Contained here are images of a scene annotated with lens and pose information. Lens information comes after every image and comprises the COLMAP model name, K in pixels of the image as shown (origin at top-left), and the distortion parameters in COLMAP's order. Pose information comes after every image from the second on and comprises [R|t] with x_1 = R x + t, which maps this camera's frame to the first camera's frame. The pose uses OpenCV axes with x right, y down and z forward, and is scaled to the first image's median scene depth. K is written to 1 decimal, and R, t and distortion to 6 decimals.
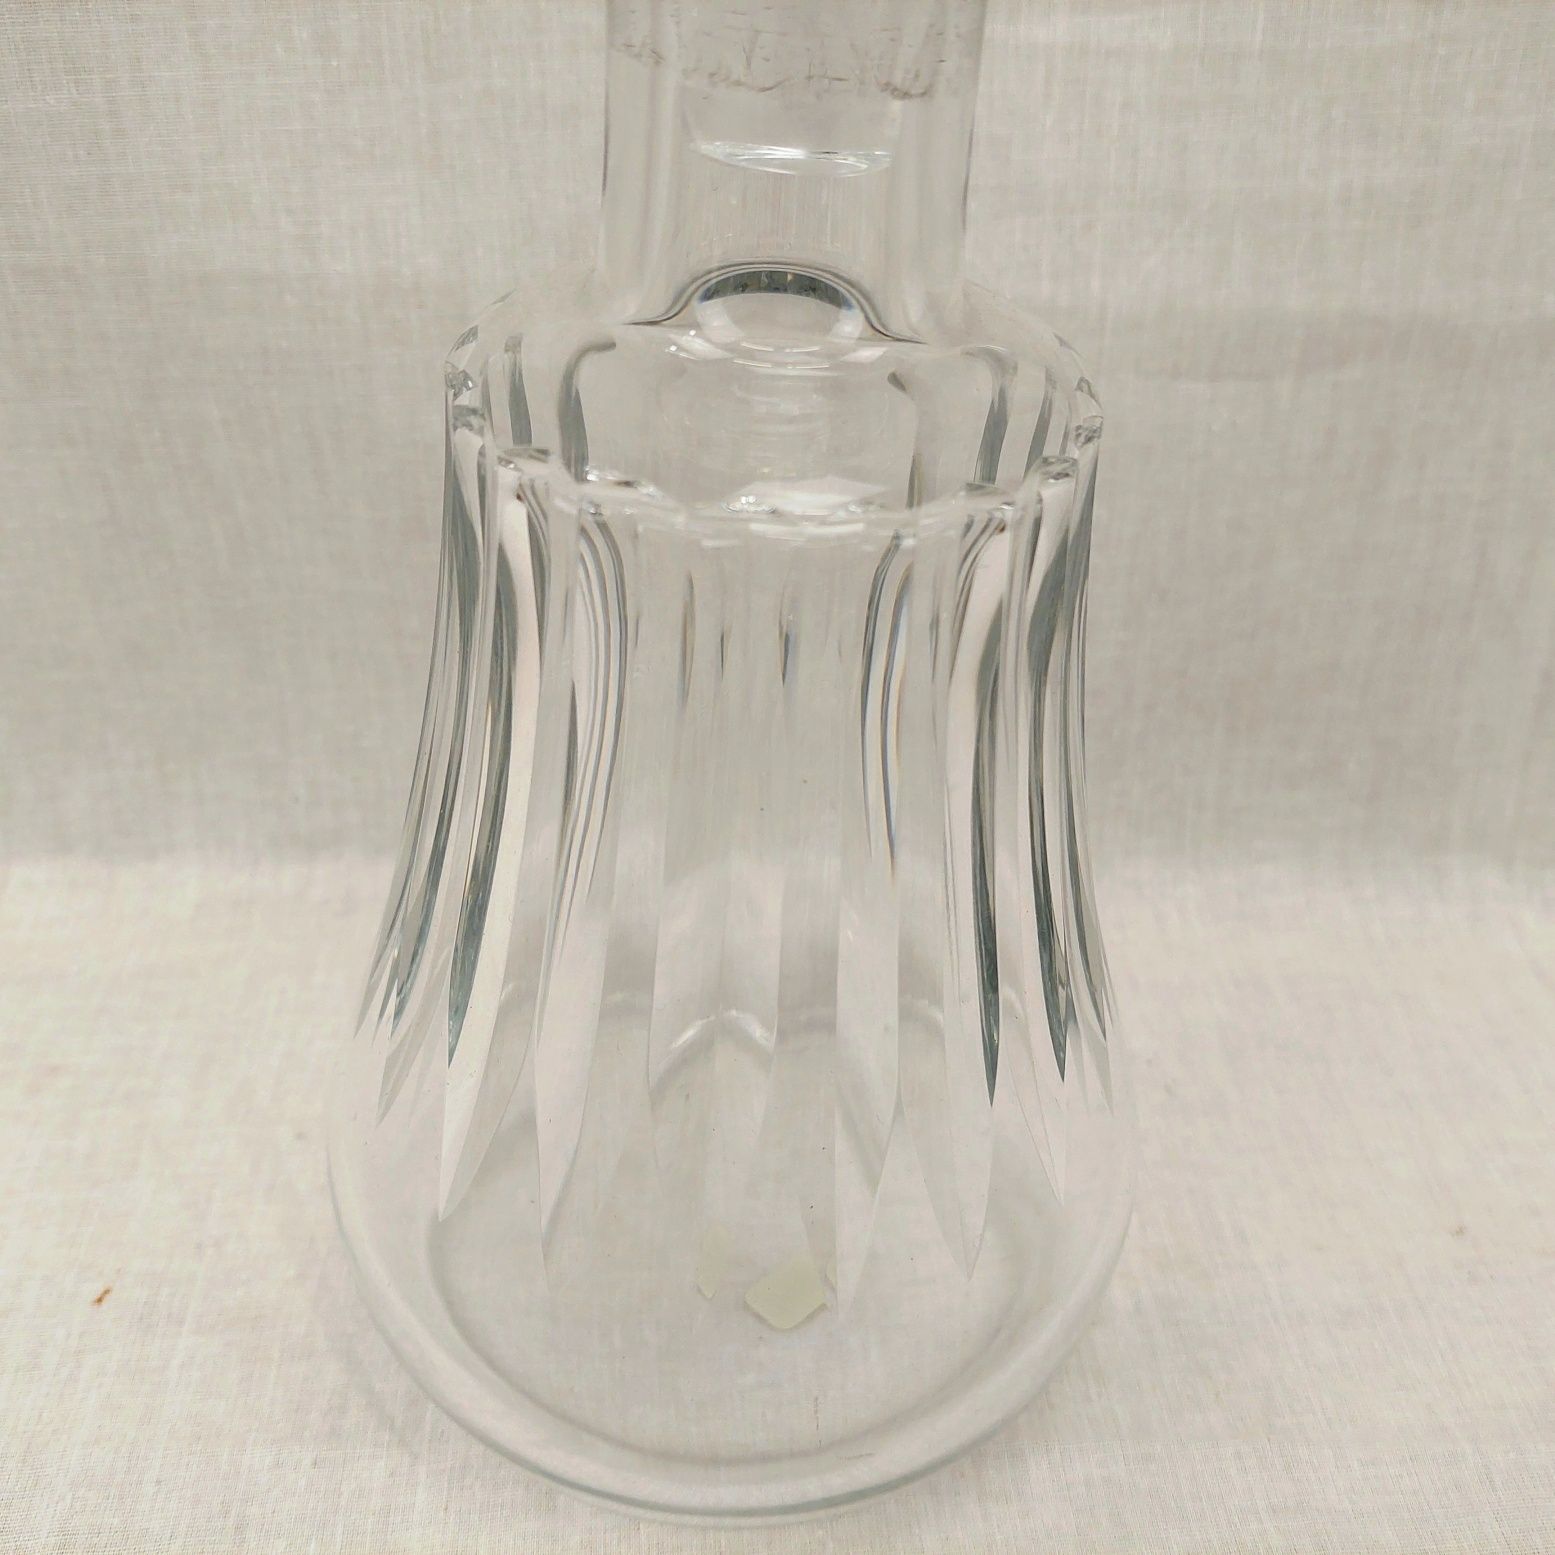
lens RADIAL K [[1558.4, 0, 783.6], [0, 1558.4, 769.5], [0, 0, 1]] dist [0.006598, -0.035427]
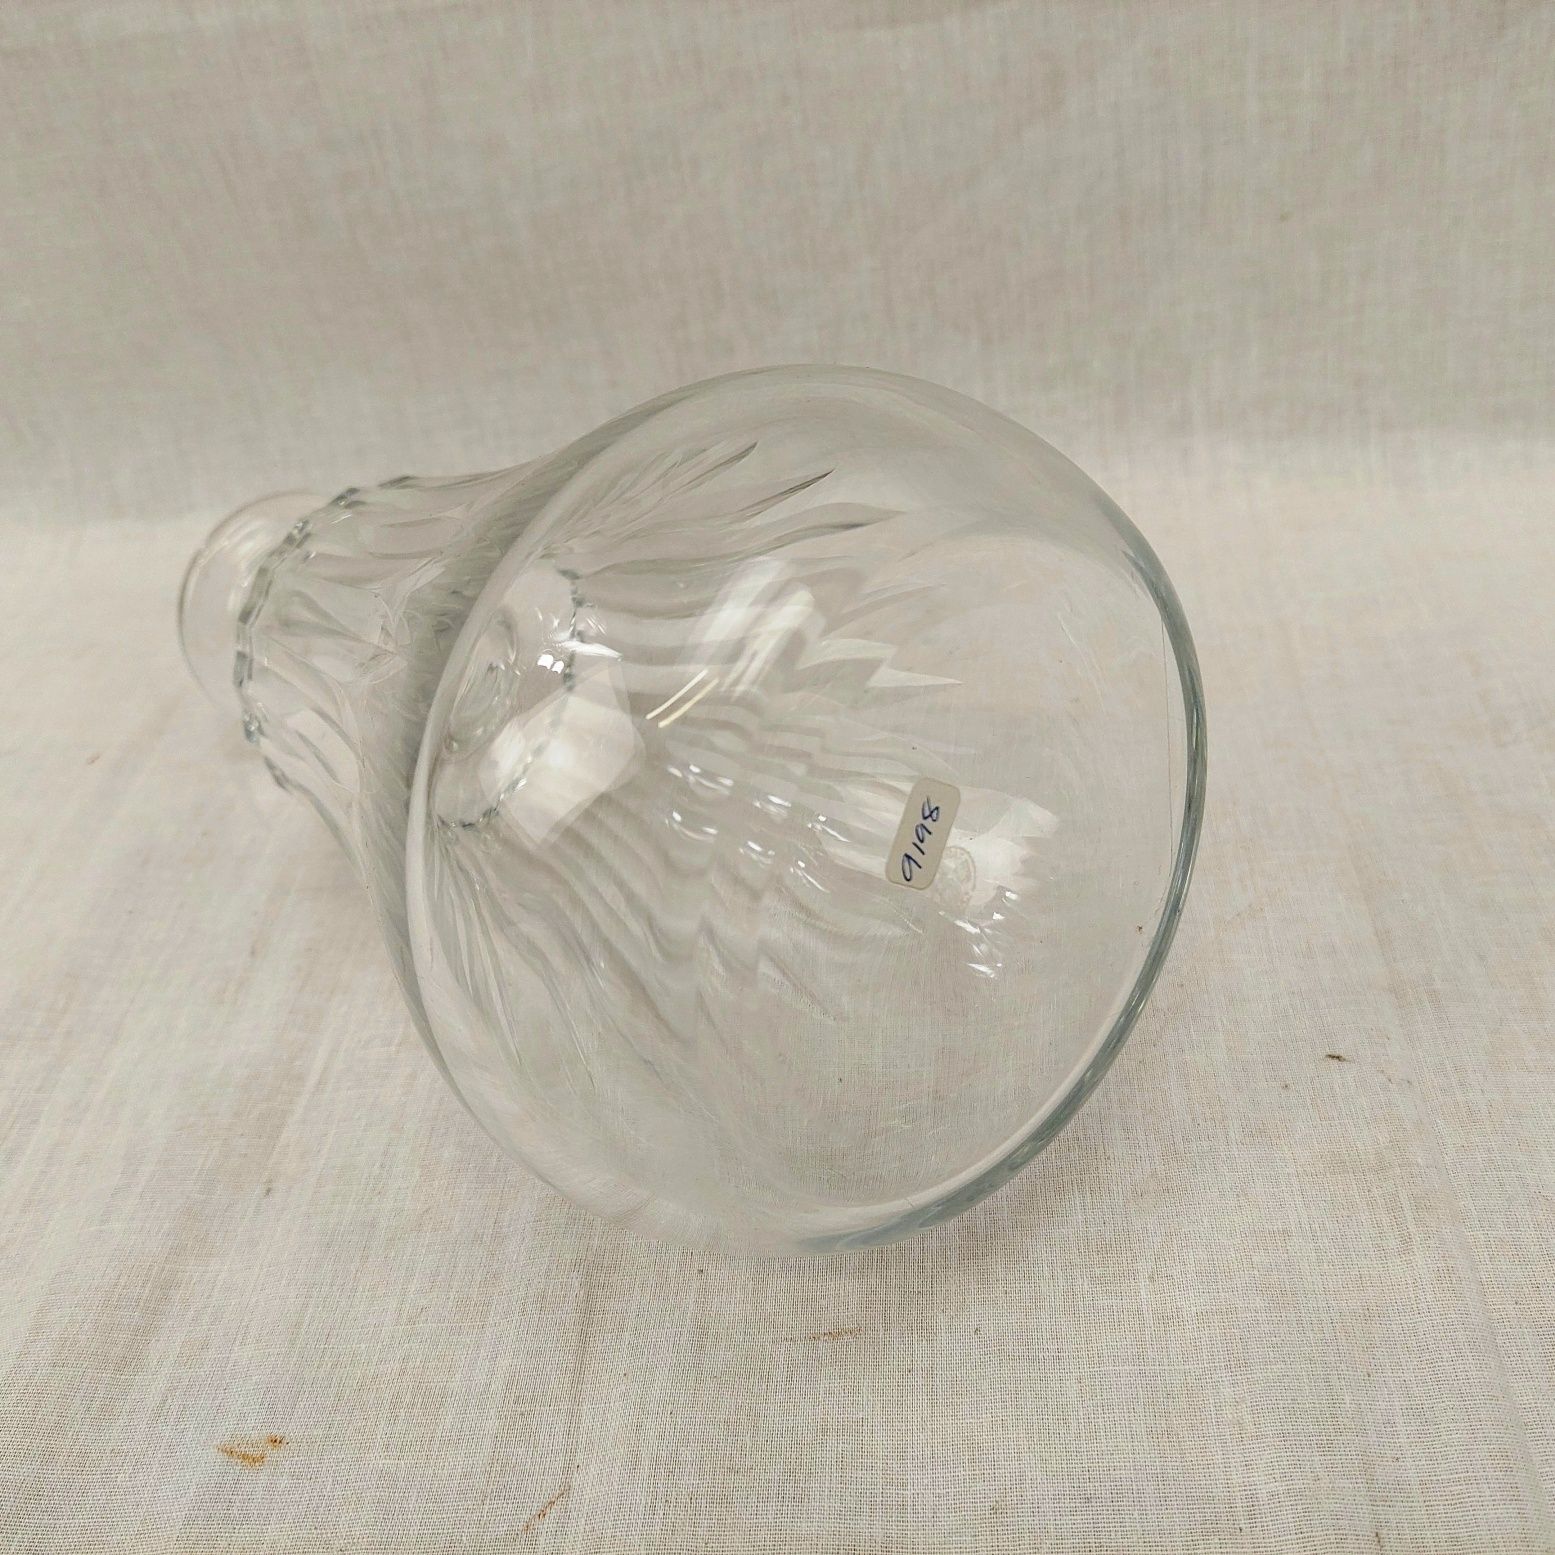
lens RADIAL K [[1558.4, 0, 783.6], [0, 1558.4, 769.5], [0, 0, 1]] dist [0.006598, -0.035427]
pose [[0.977181, -0.047680, -0.206988, 0.446549], [0.056084, 0.997815, 0.034920, 0.307002], [0.204871, -0.045732, 0.977720, -0.263218]]
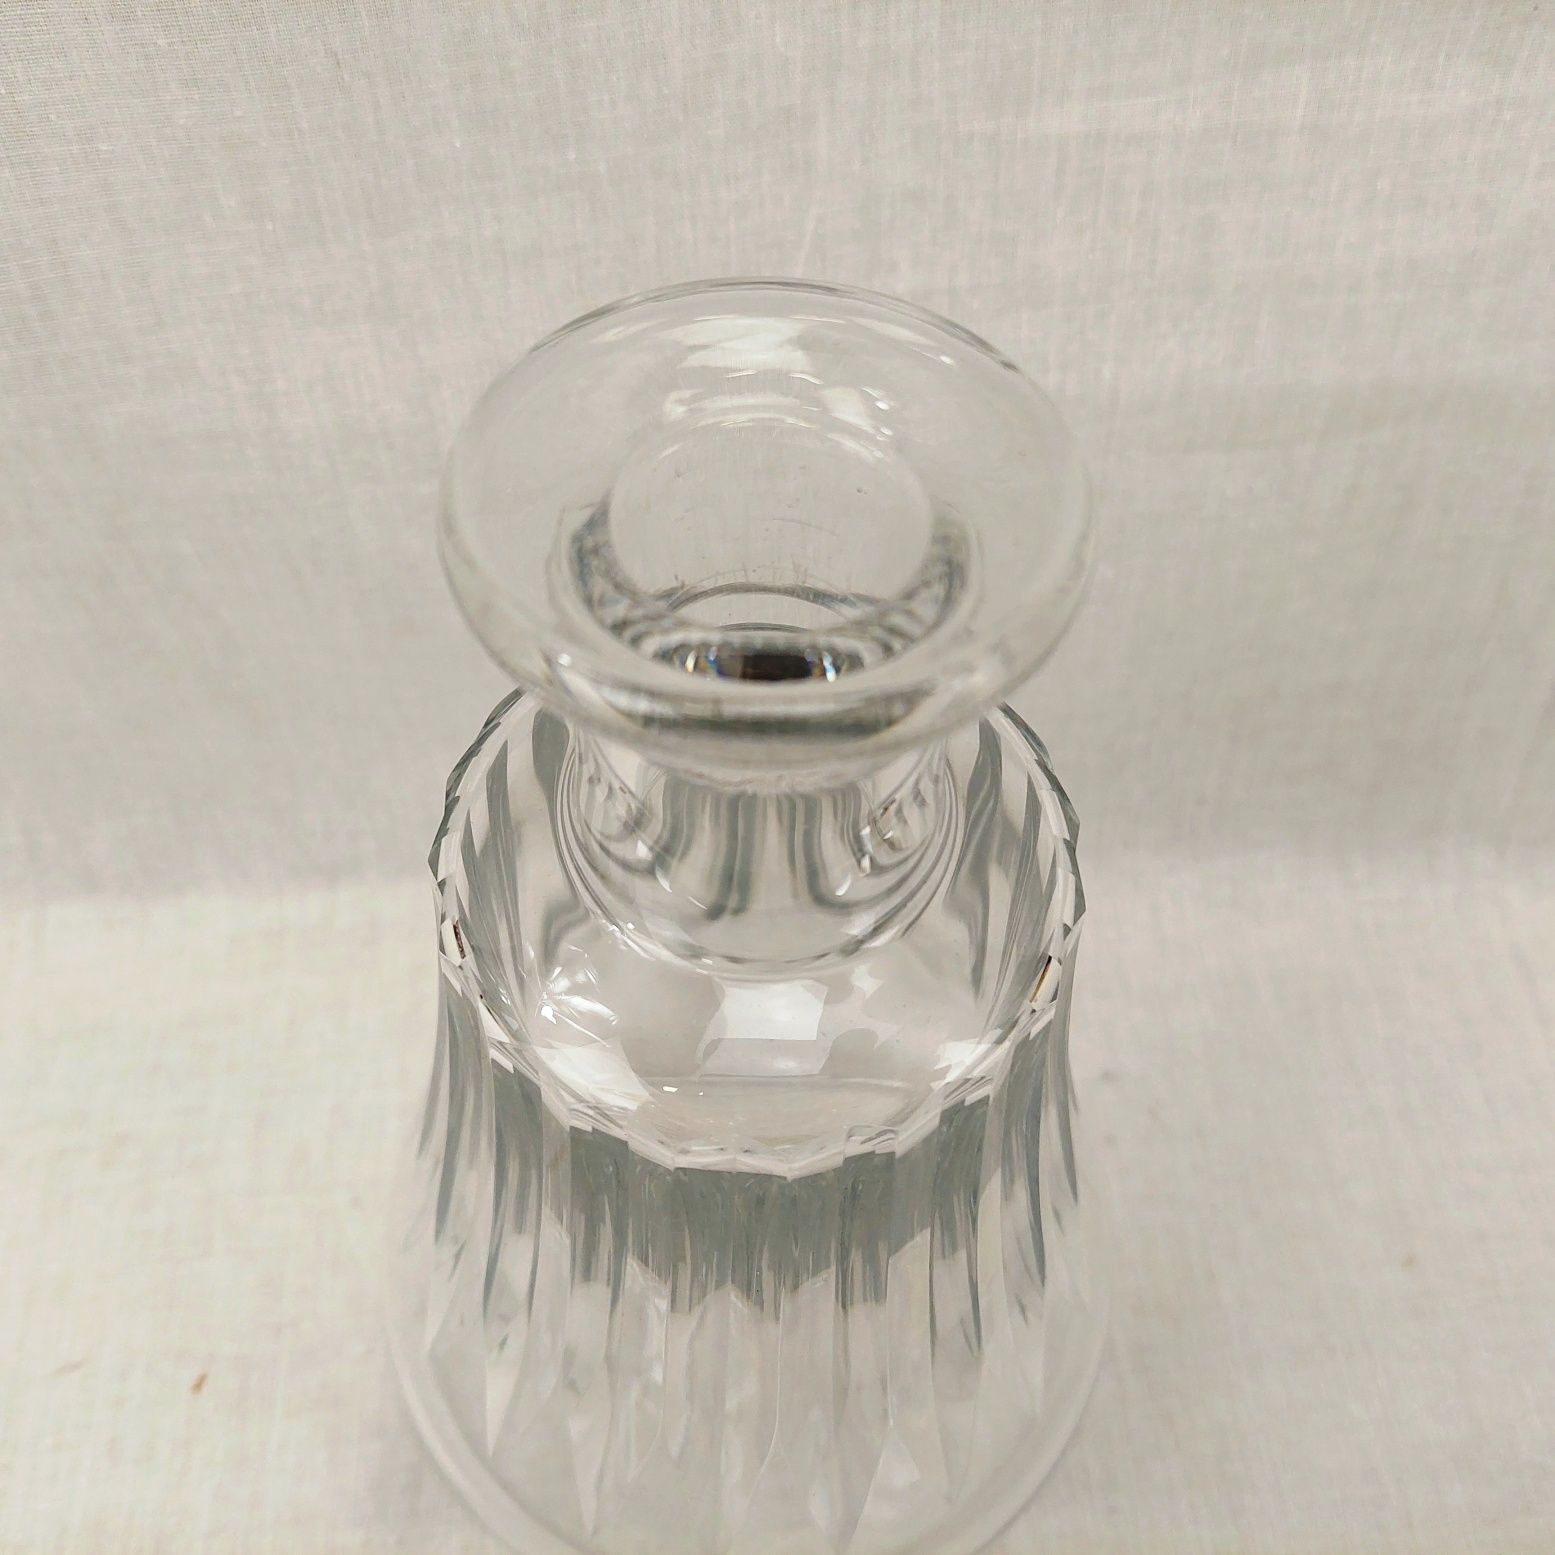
lens RADIAL K [[1581.0, 0, 777.5], [0, 1581.0, 777.5], [0, 0, 1]] dist [0.008351, -0.027052]
pose [[0.999543, -0.024308, -0.017984, 0.014891], [0.028514, 0.955676, 0.293035, -0.373075], [0.010064, -0.293414, 0.955933, 0.024903]]
